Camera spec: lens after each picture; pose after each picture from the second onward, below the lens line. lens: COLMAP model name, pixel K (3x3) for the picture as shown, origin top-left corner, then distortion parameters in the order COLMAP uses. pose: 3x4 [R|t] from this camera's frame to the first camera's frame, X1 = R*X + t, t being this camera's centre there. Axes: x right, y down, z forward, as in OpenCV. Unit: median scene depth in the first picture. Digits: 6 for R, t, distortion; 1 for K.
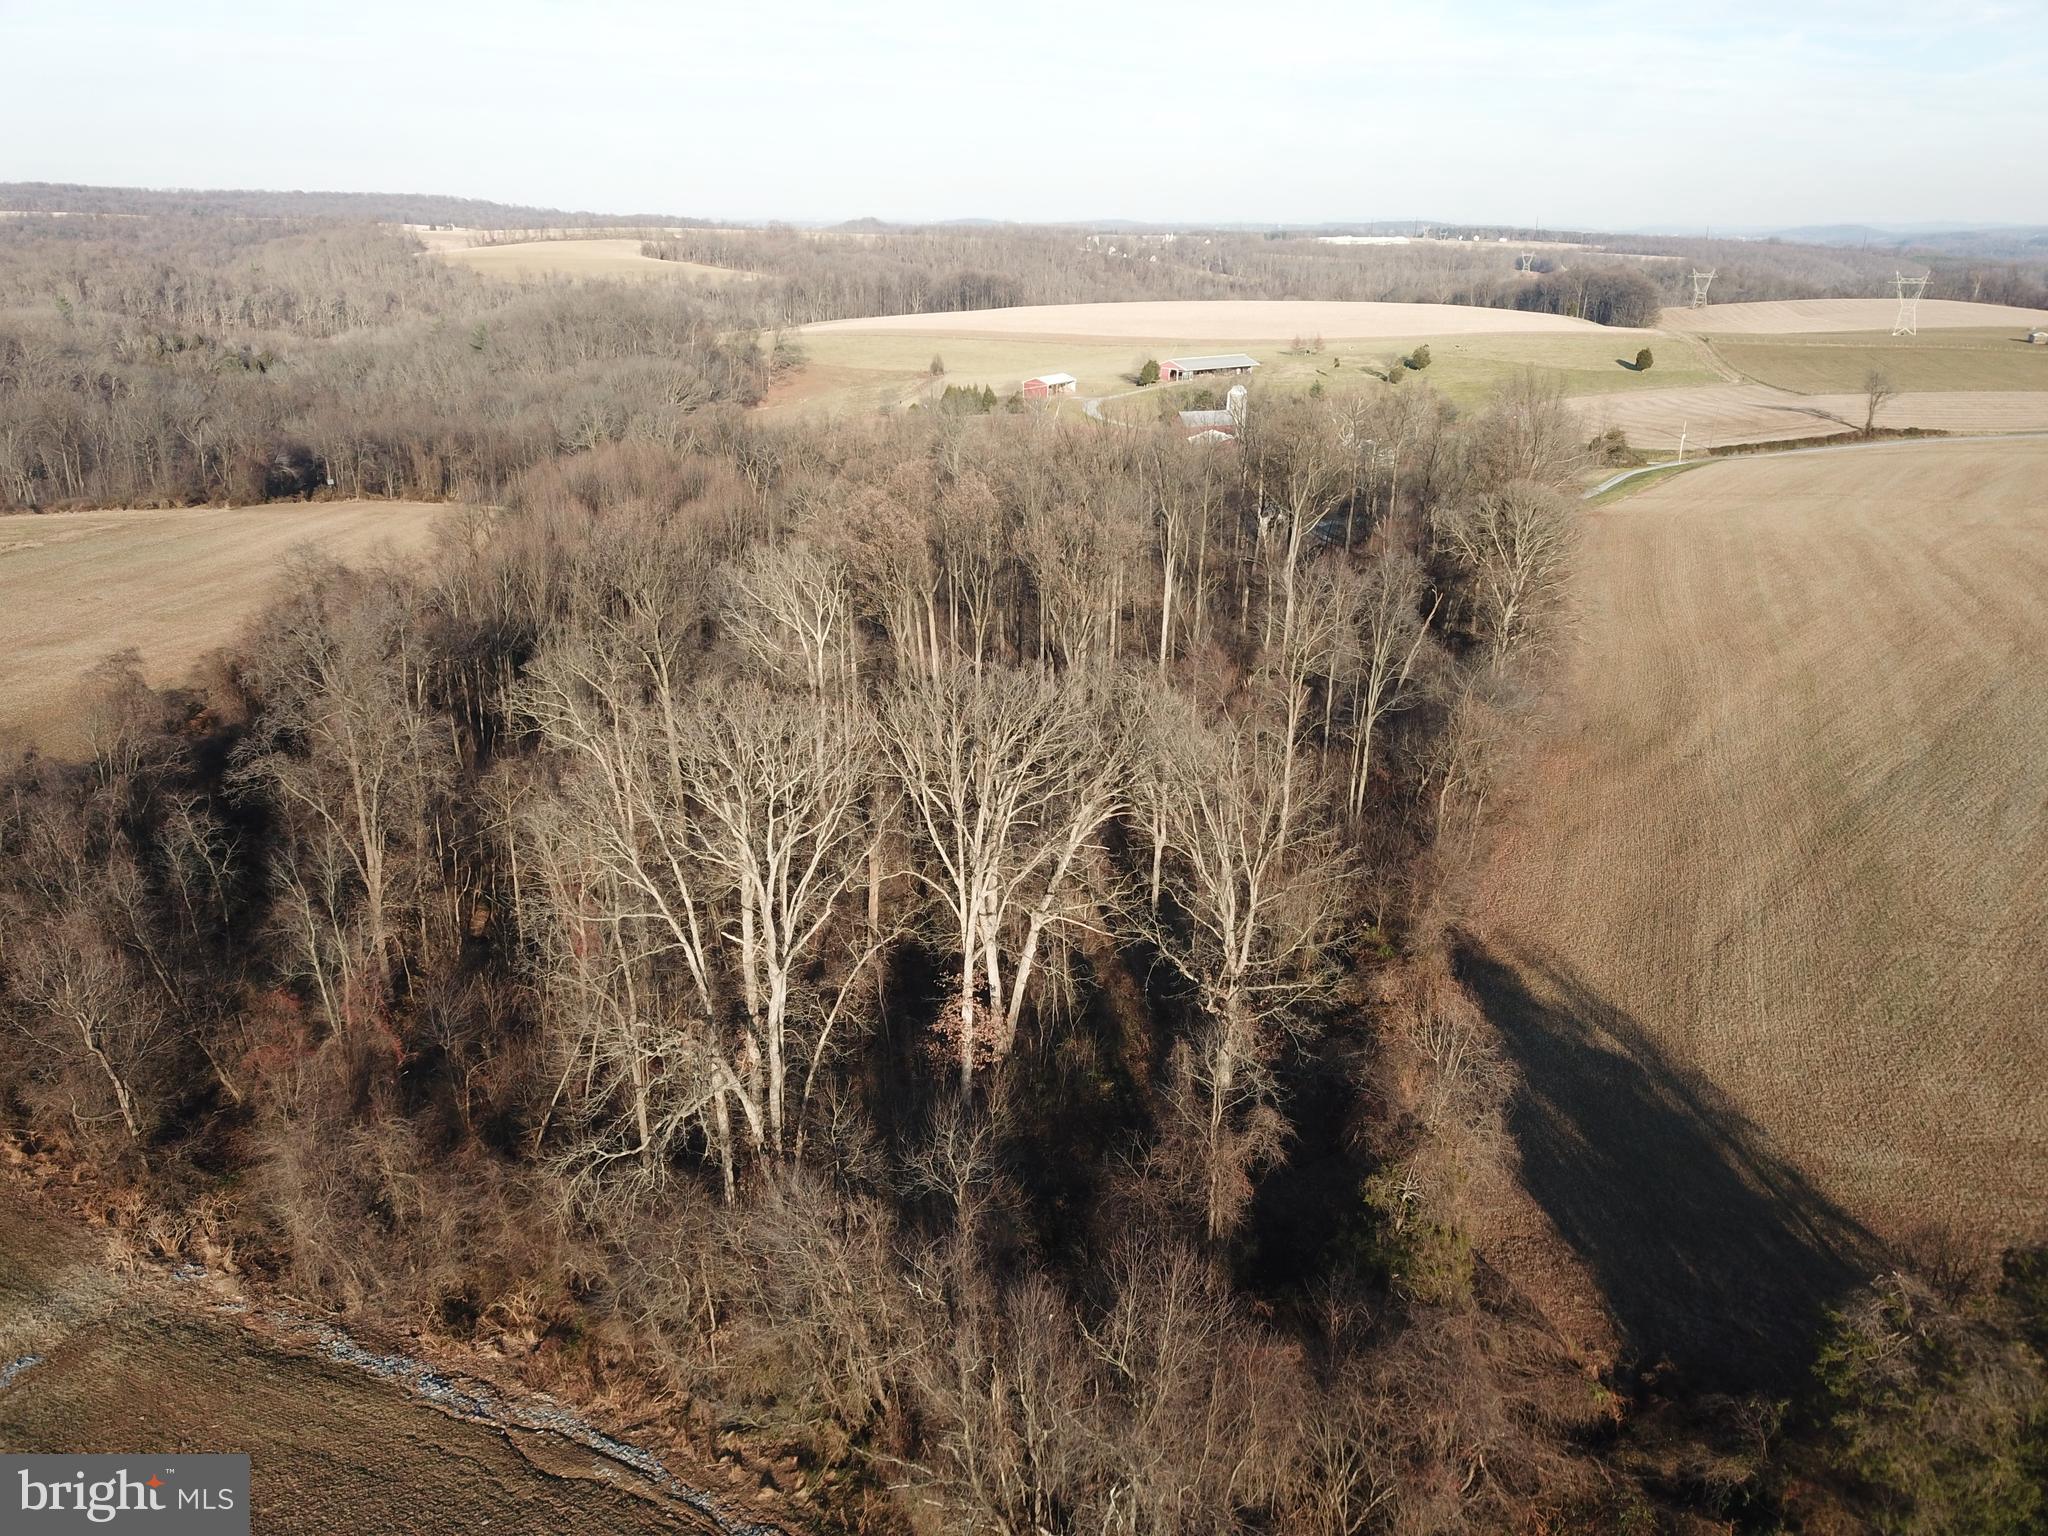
lens RADIAL K [[1571.1, 0, 987.8], [0, 1571.1, 767.4], [0, 0, 1]] dist [0.006138, 0.000572]
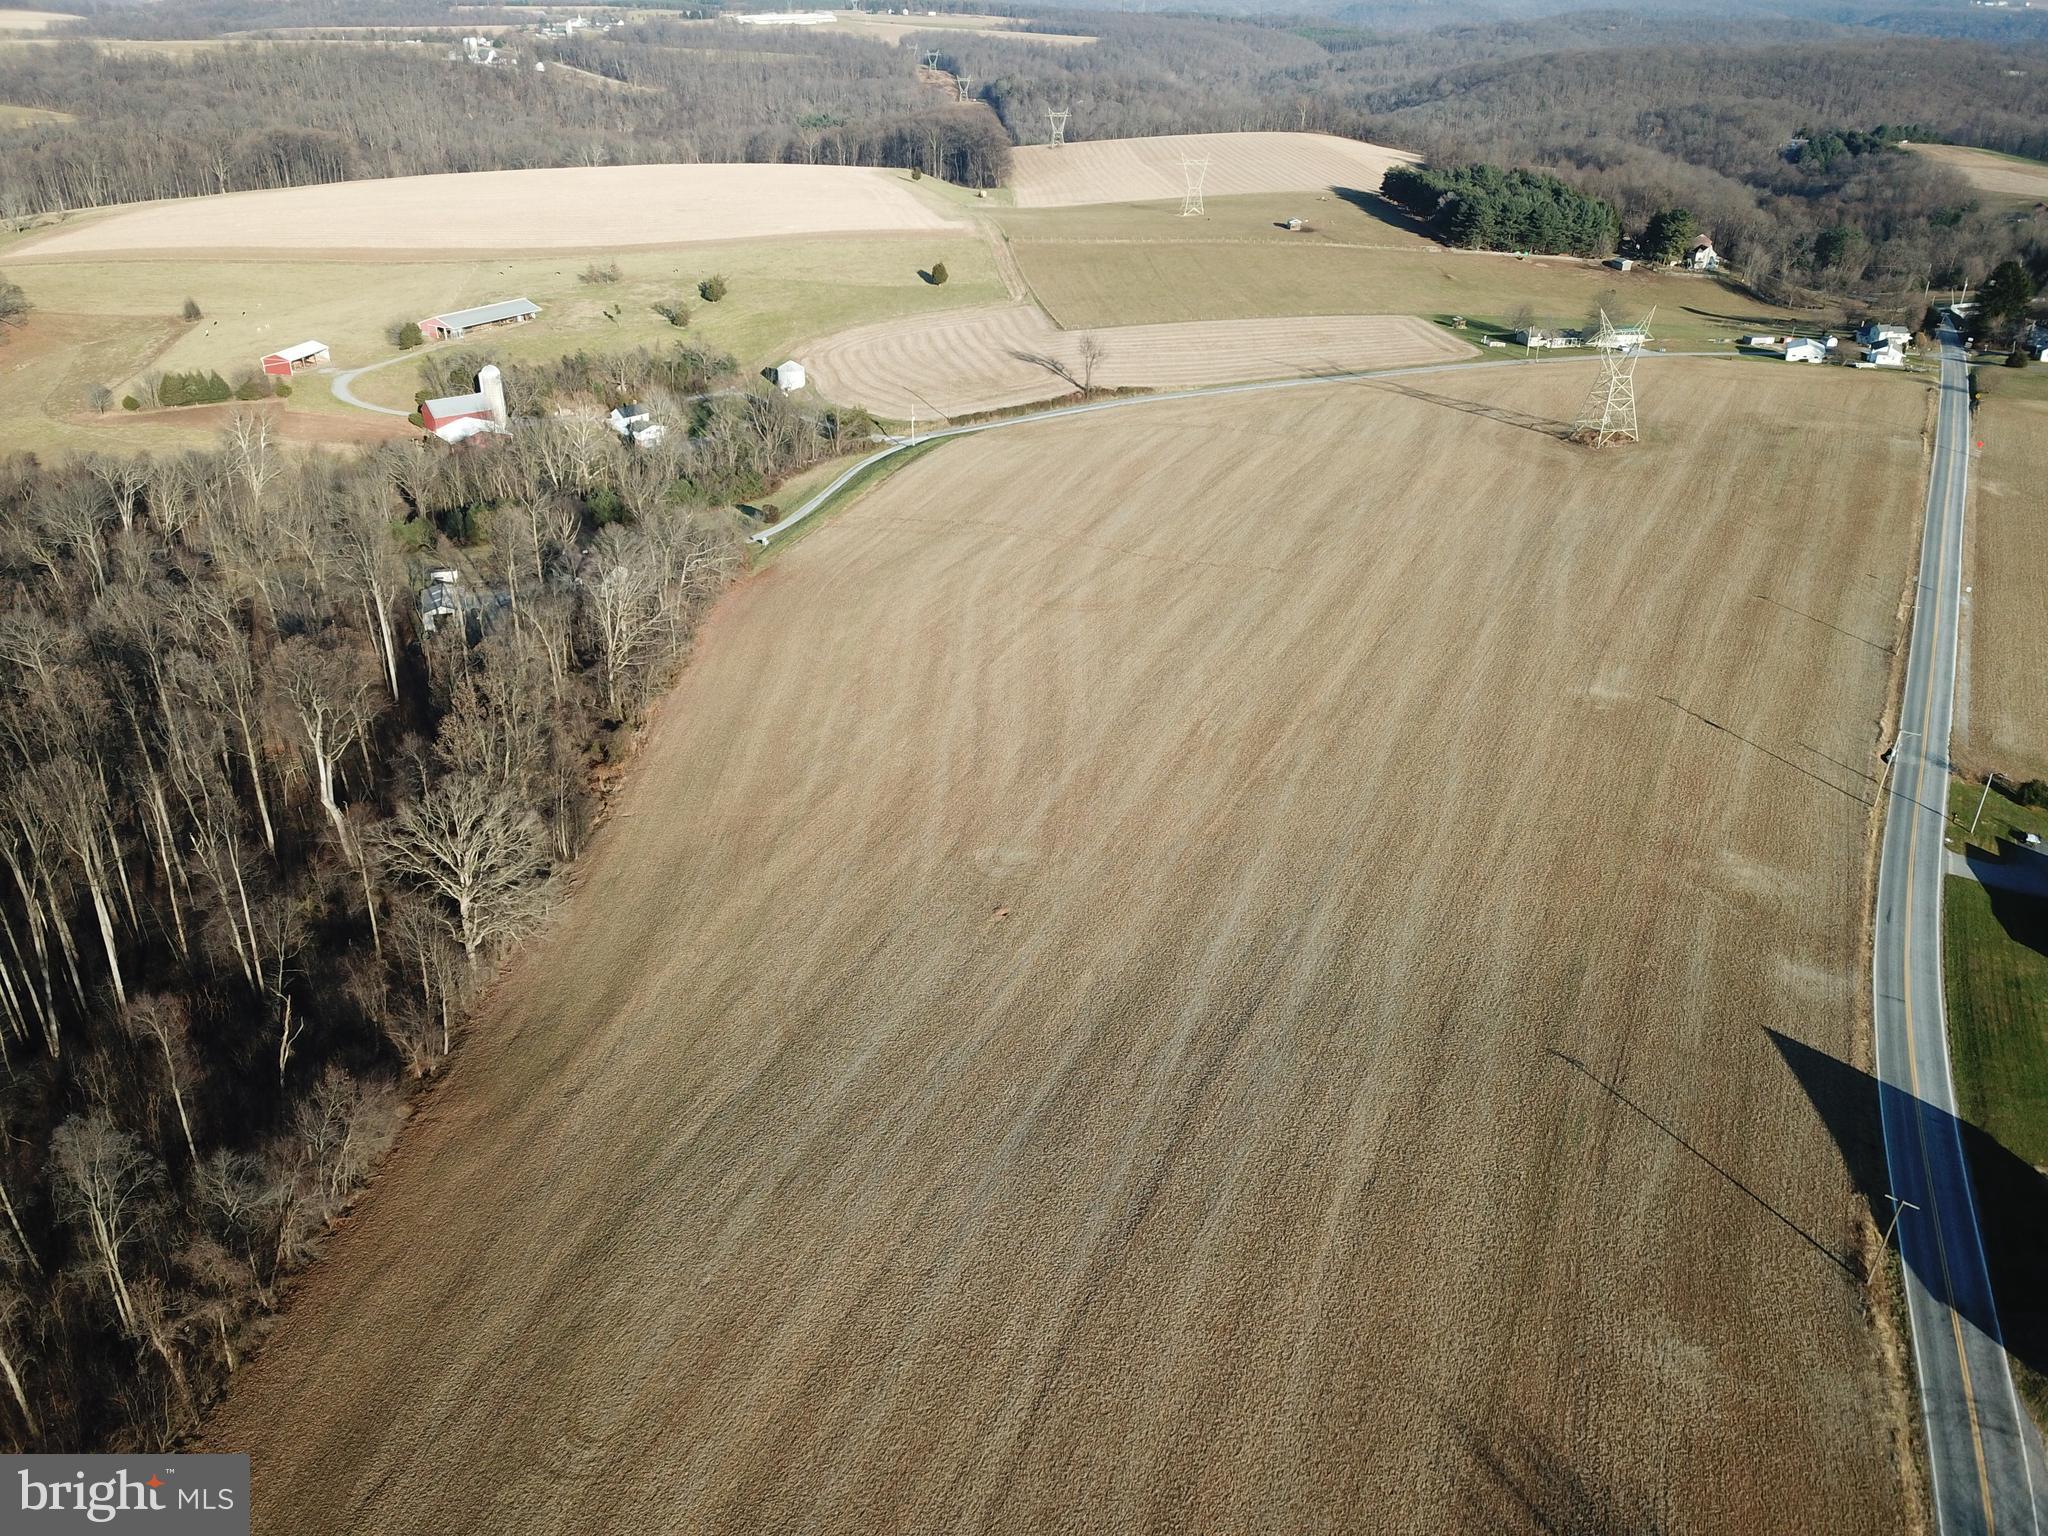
lens RADIAL K [[1593.2, 0, 1000.3], [0, 1593.2, 761.7], [0, 0, 1]] dist [0.027948, -0.013075]
pose [[0.951917, -0.144309, 0.270240, 0.431724], [0.105997, 0.982769, 0.151428, -0.334767], [-0.287436, -0.115503, 0.950810, -0.077566]]
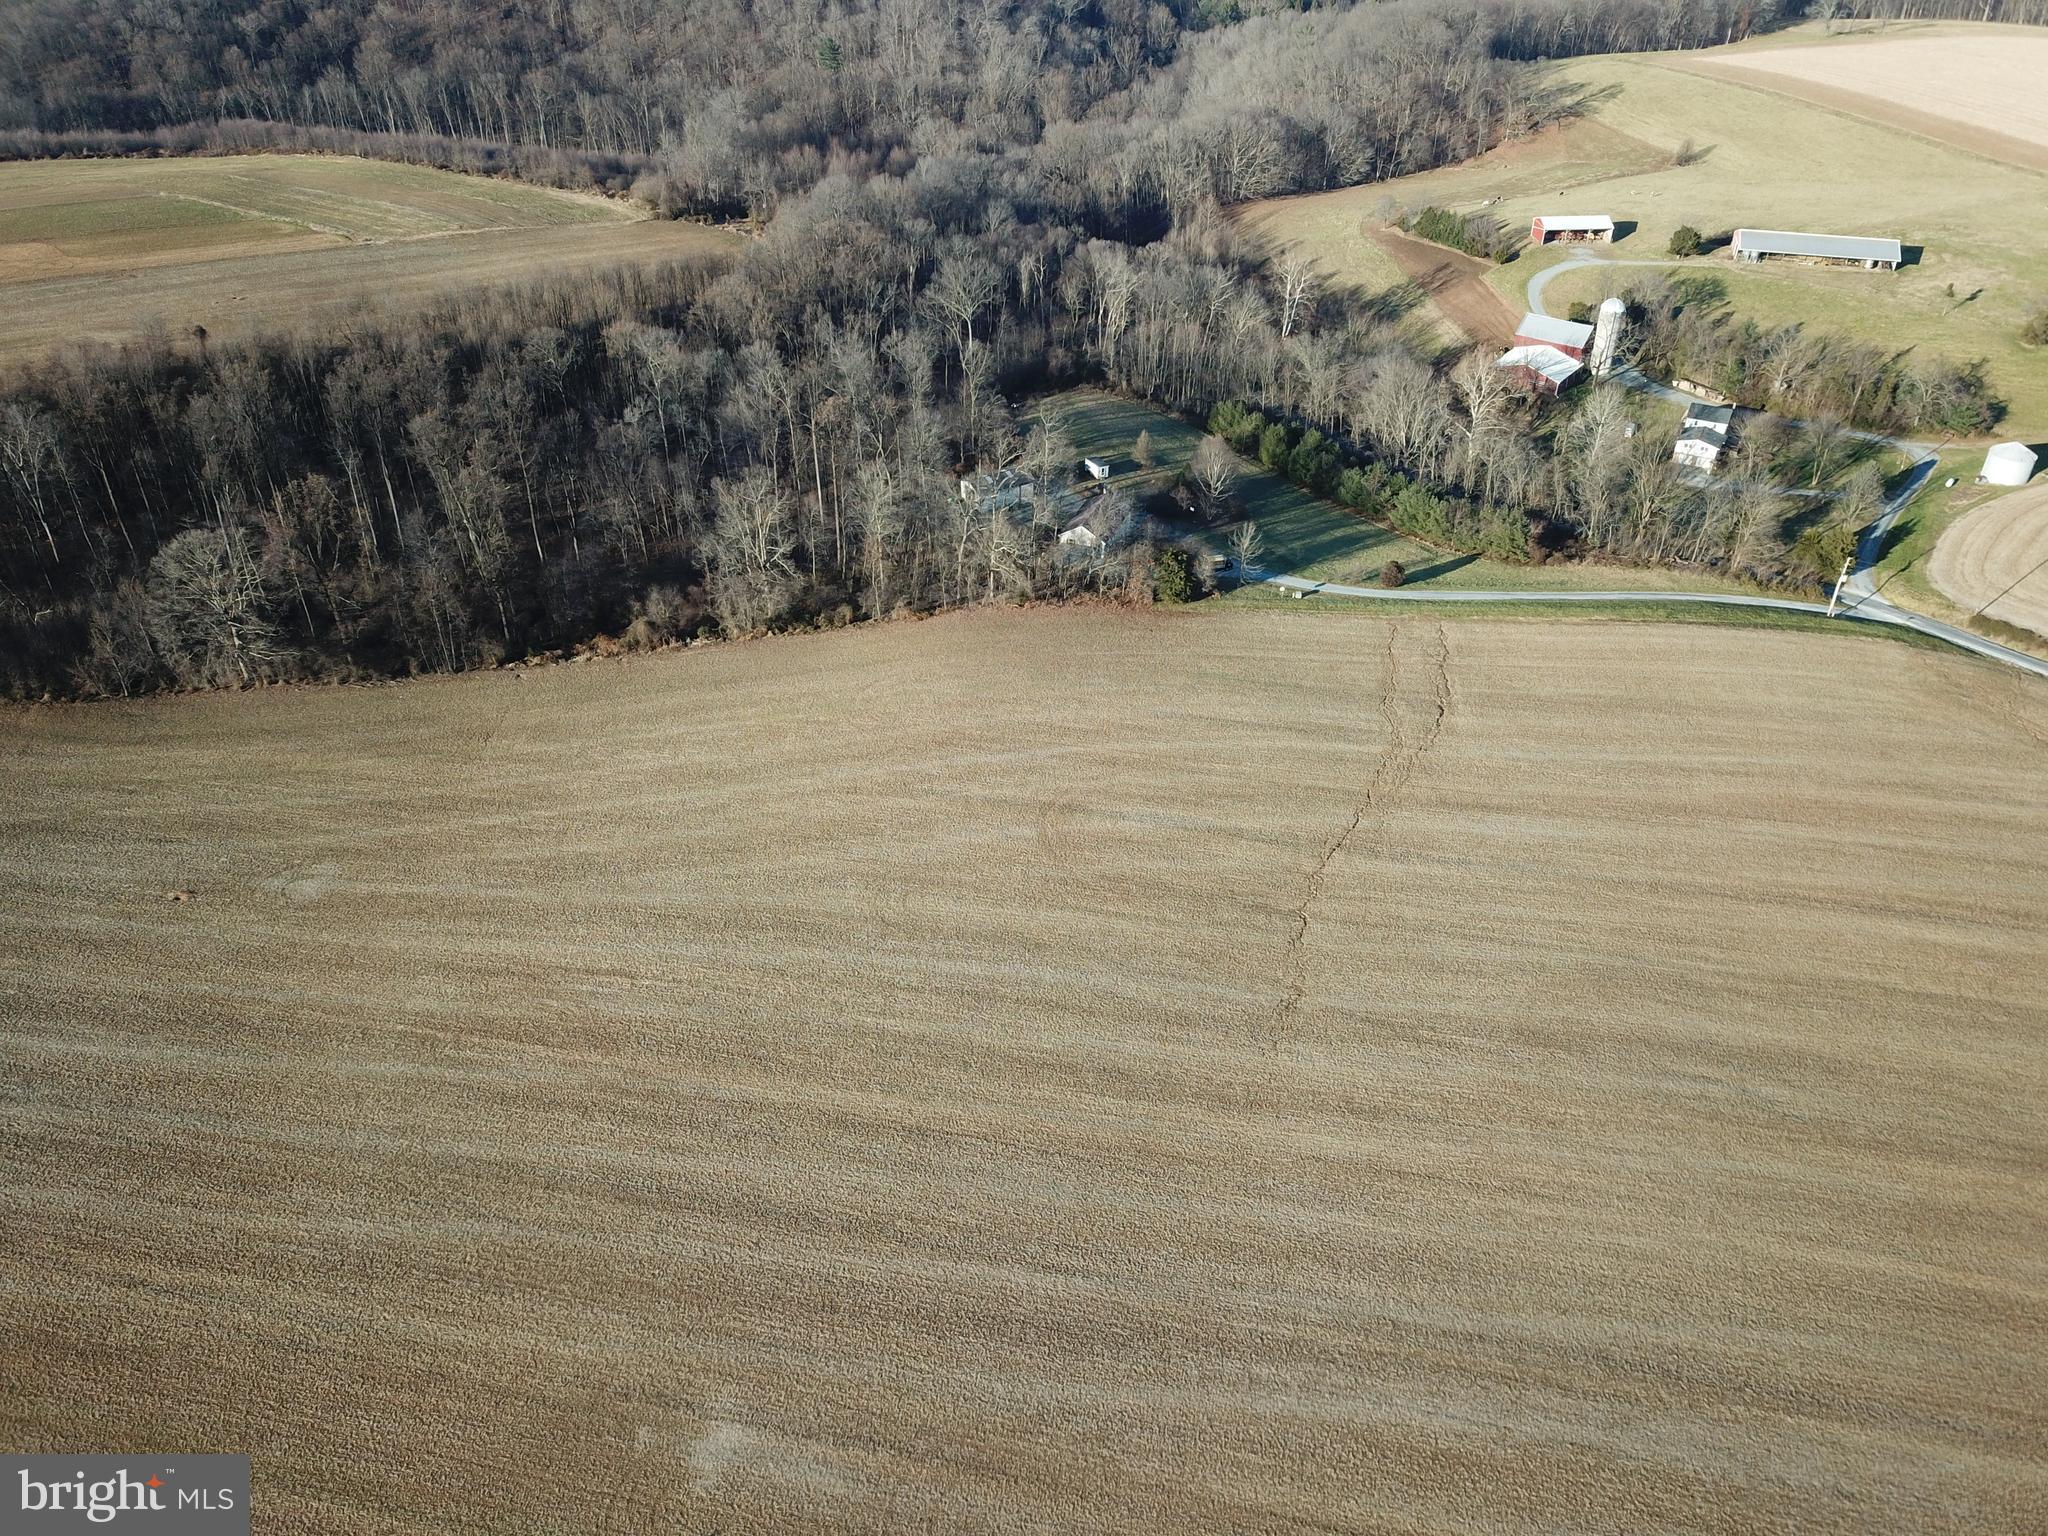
lens RADIAL K [[1593.2, 0, 1000.3], [0, 1593.2, 761.7], [0, 0, 1]] dist [0.027948, -0.013075]
pose [[0.516729, 0.458211, -0.723211, 1.818536], [-0.251042, 0.888686, 0.383686, -0.726130], [0.818517, -0.016705, 0.574240, 0.833207]]
